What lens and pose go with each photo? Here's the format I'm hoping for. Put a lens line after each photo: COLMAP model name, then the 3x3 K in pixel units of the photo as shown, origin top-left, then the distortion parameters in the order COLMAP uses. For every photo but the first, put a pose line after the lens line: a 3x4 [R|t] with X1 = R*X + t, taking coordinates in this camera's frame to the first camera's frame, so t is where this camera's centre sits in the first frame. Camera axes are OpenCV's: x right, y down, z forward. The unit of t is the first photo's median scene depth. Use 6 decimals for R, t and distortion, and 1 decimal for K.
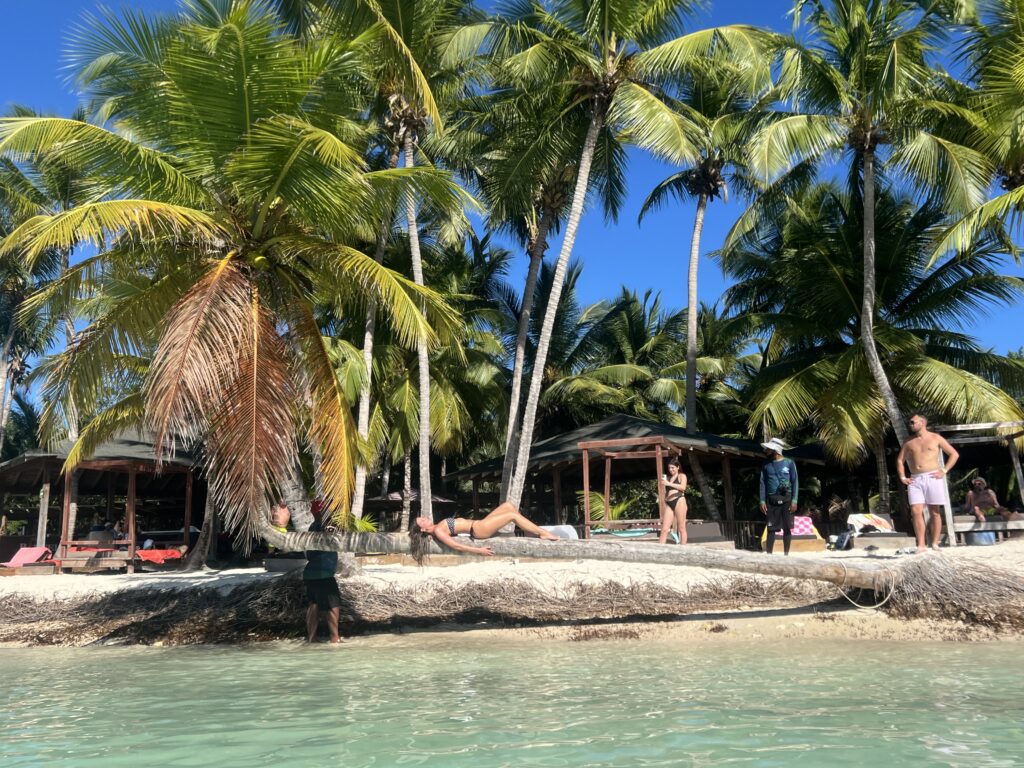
lens RADIAL K [[694.1, 0, 512.0], [0, 694.1, 384.0], [0, 0, 1]] dist [-0.002792, -0.000591]
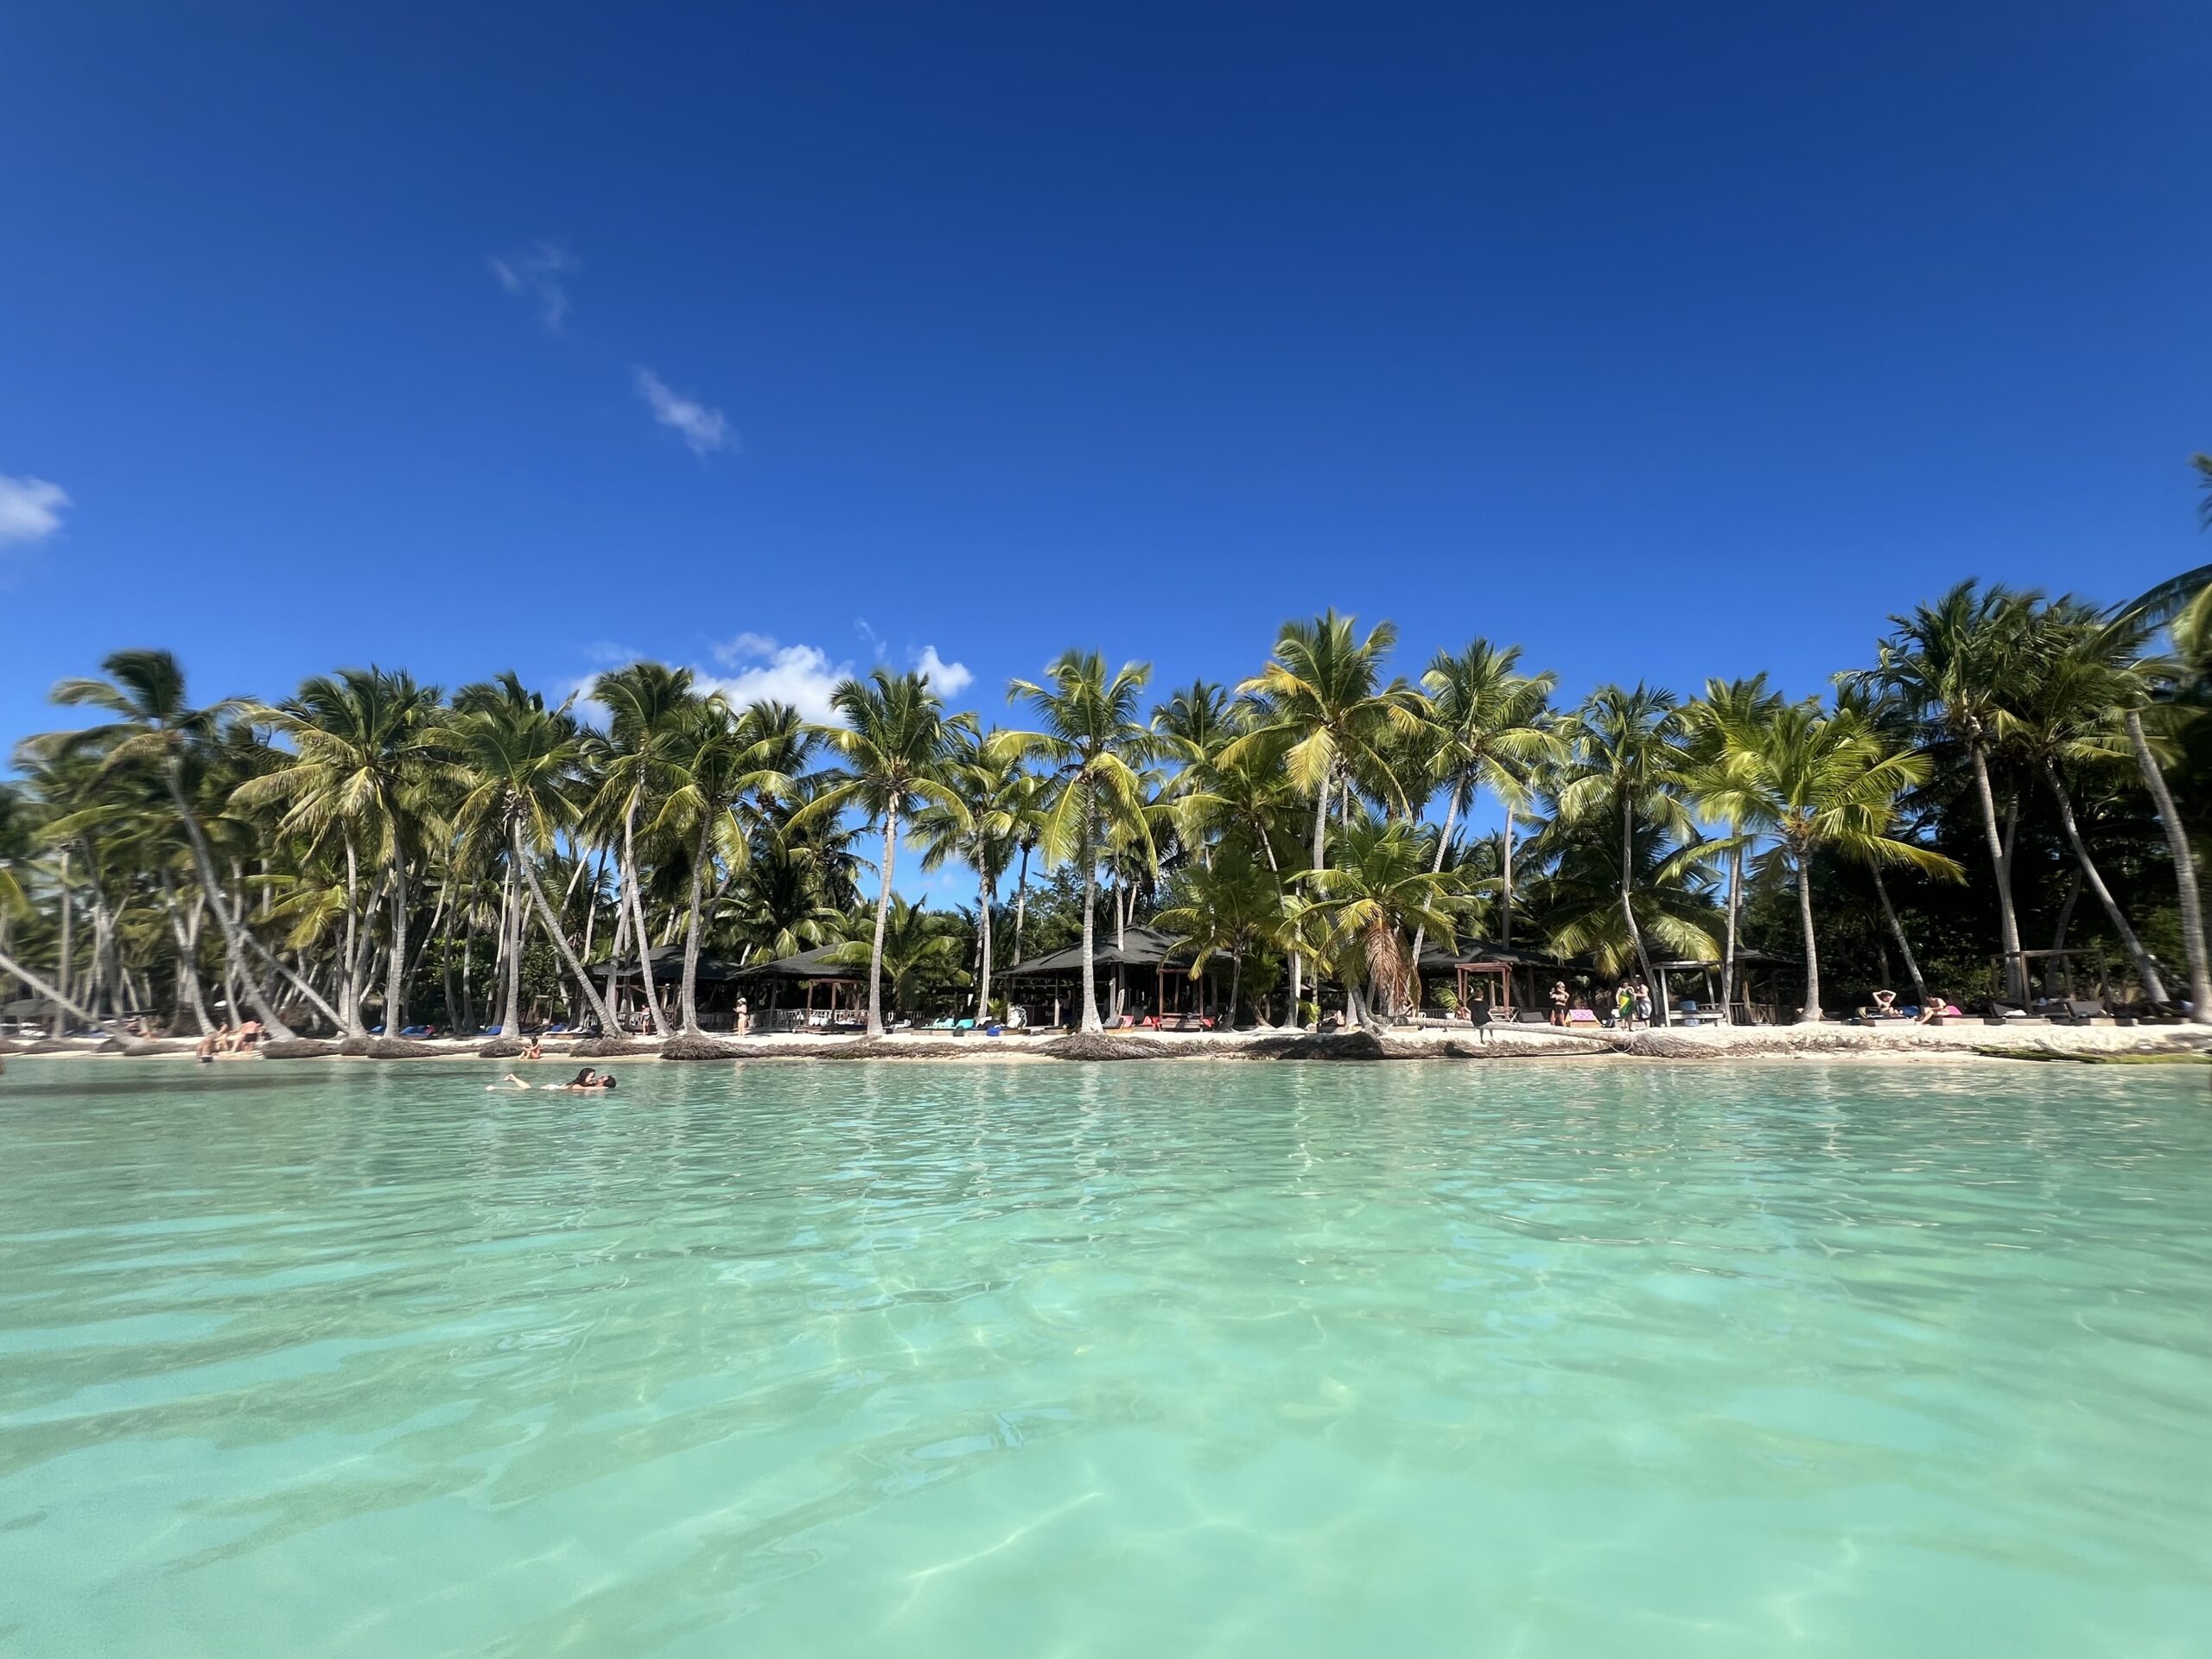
lens RADIAL K [[884.8, 0, 1106.0], [0, 884.8, 829.5], [0, 0, 1]] dist [0.000448, 0.000017]
pose [[0.998404, 0.009447, -0.055686, -0.673204], [-0.007917, 0.999587, 0.027632, -0.315778], [0.055924, -0.027147, 0.998066, -1.300586]]
